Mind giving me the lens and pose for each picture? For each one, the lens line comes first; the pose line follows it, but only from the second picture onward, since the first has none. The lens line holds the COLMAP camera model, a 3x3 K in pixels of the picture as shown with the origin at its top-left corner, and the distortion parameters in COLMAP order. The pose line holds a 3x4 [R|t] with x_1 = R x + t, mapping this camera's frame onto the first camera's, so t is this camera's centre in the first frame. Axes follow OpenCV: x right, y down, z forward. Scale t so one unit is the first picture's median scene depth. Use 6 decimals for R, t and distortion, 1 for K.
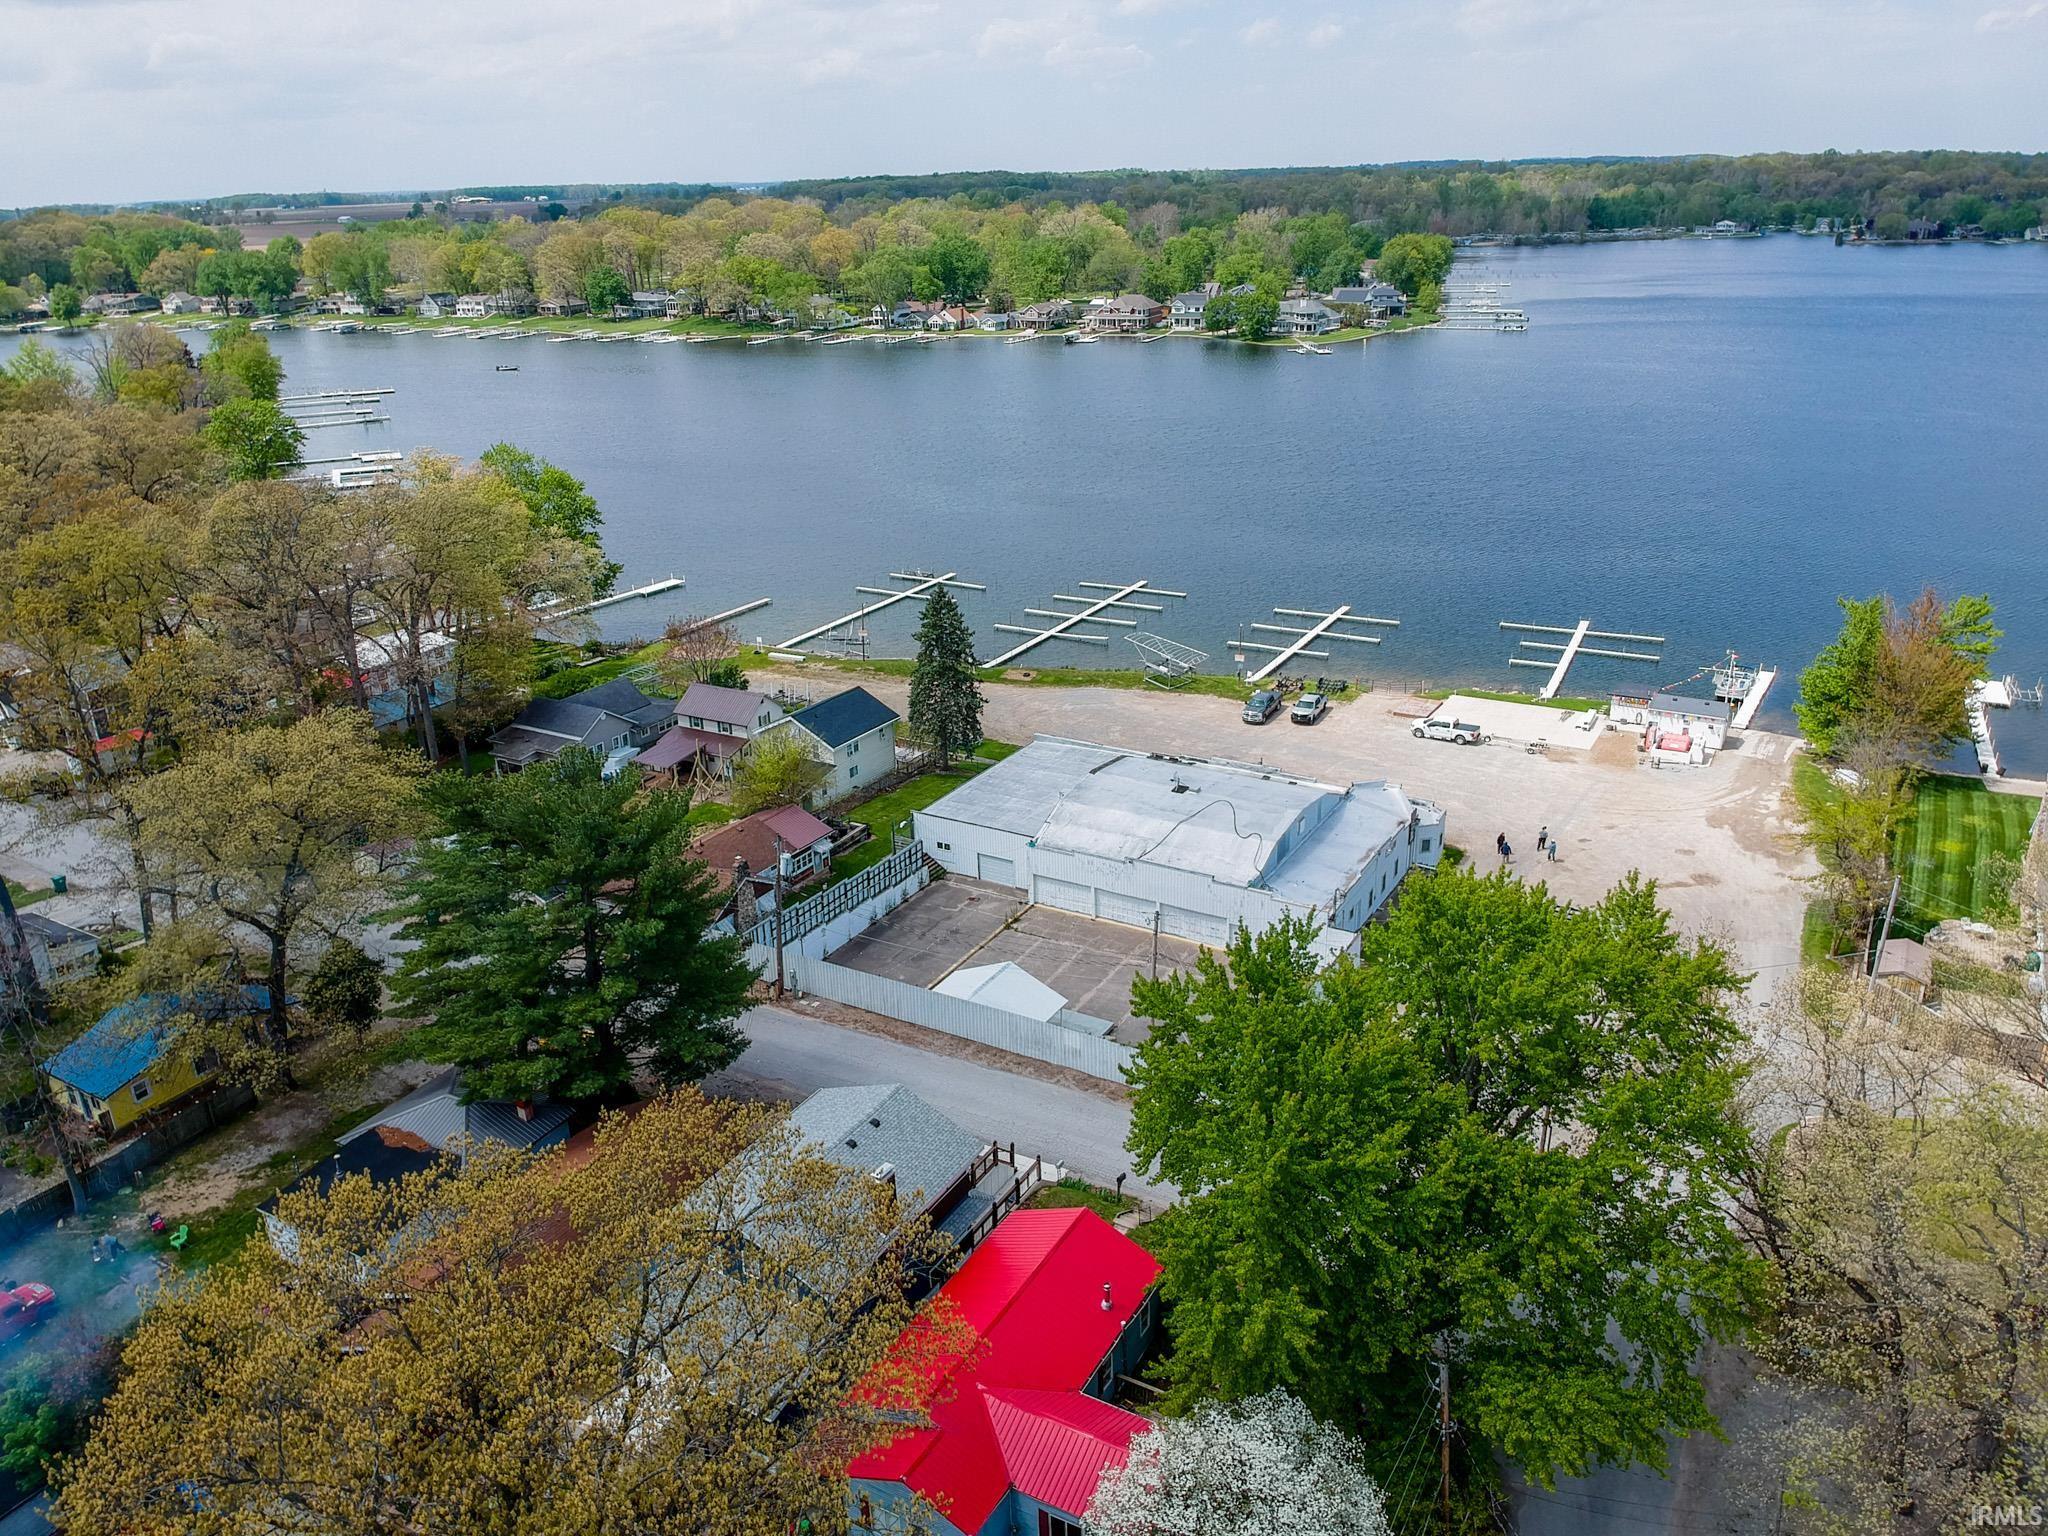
lens RADIAL K [[1517.1, 0, 1024.0], [0, 1517.1, 768.0], [0, 0, 1]] dist [0.080257, -0.148880]
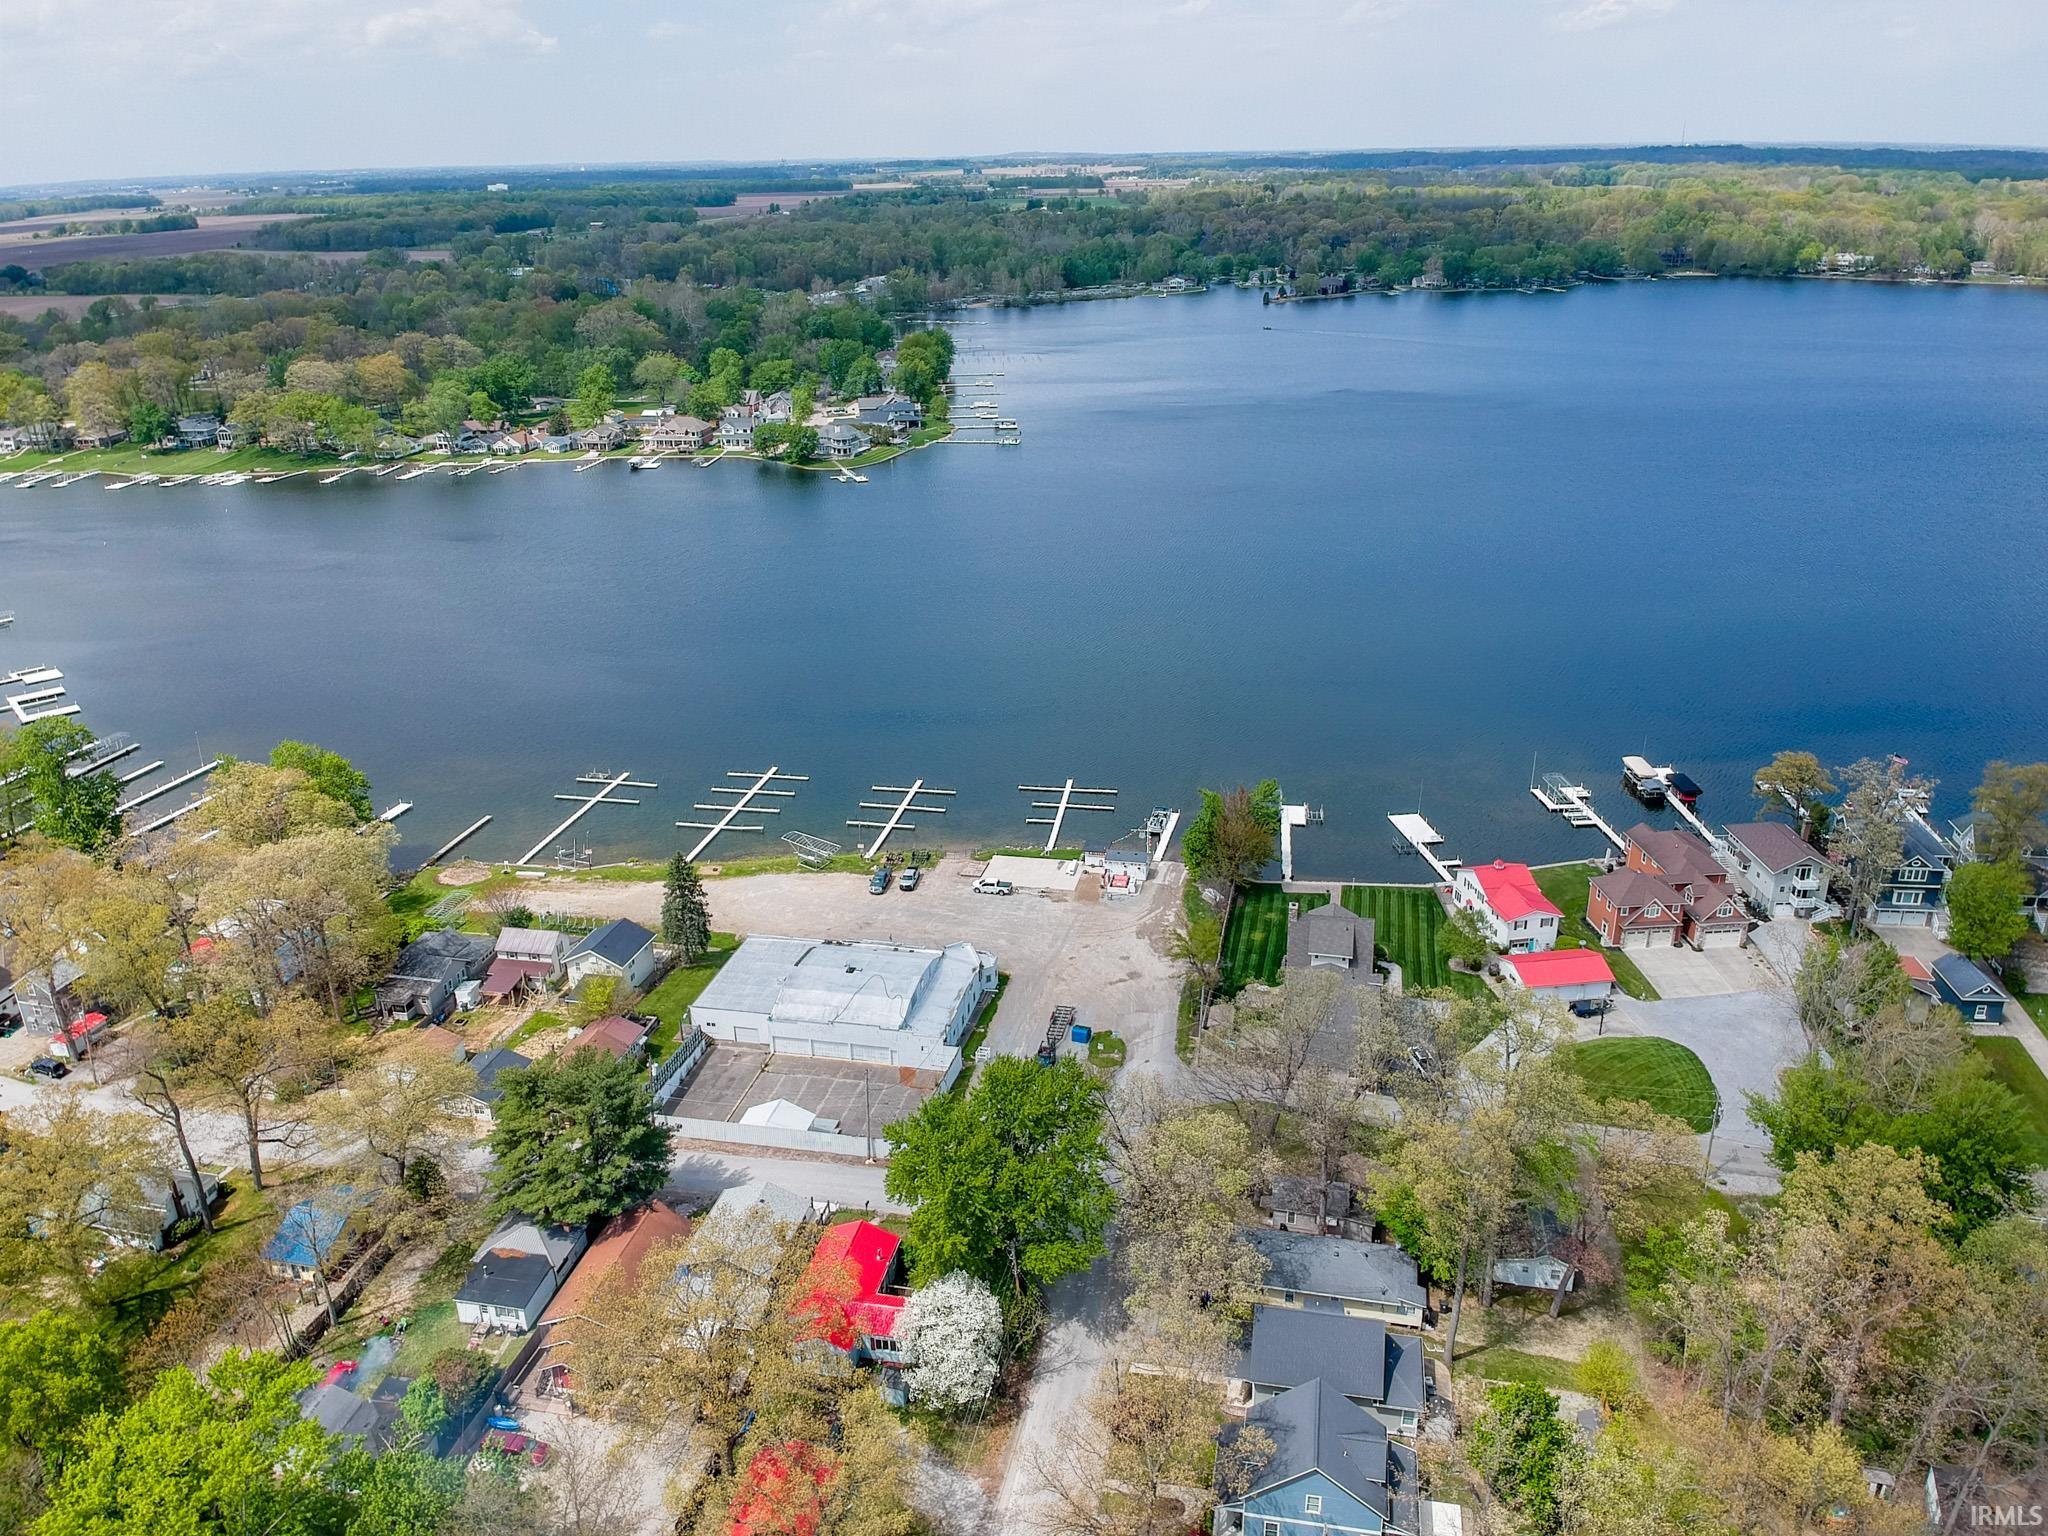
lens RADIAL K [[1539.2, 0, 1031.9], [0, 1539.2, 750.3], [0, 0, 1]] dist [0.182958, -0.414622]
pose [[0.952298, -0.107533, 0.285598, -0.274605], [0.107922, 0.994055, 0.014422, -0.370425], [-0.285451, 0.017088, 0.958241, -1.179110]]
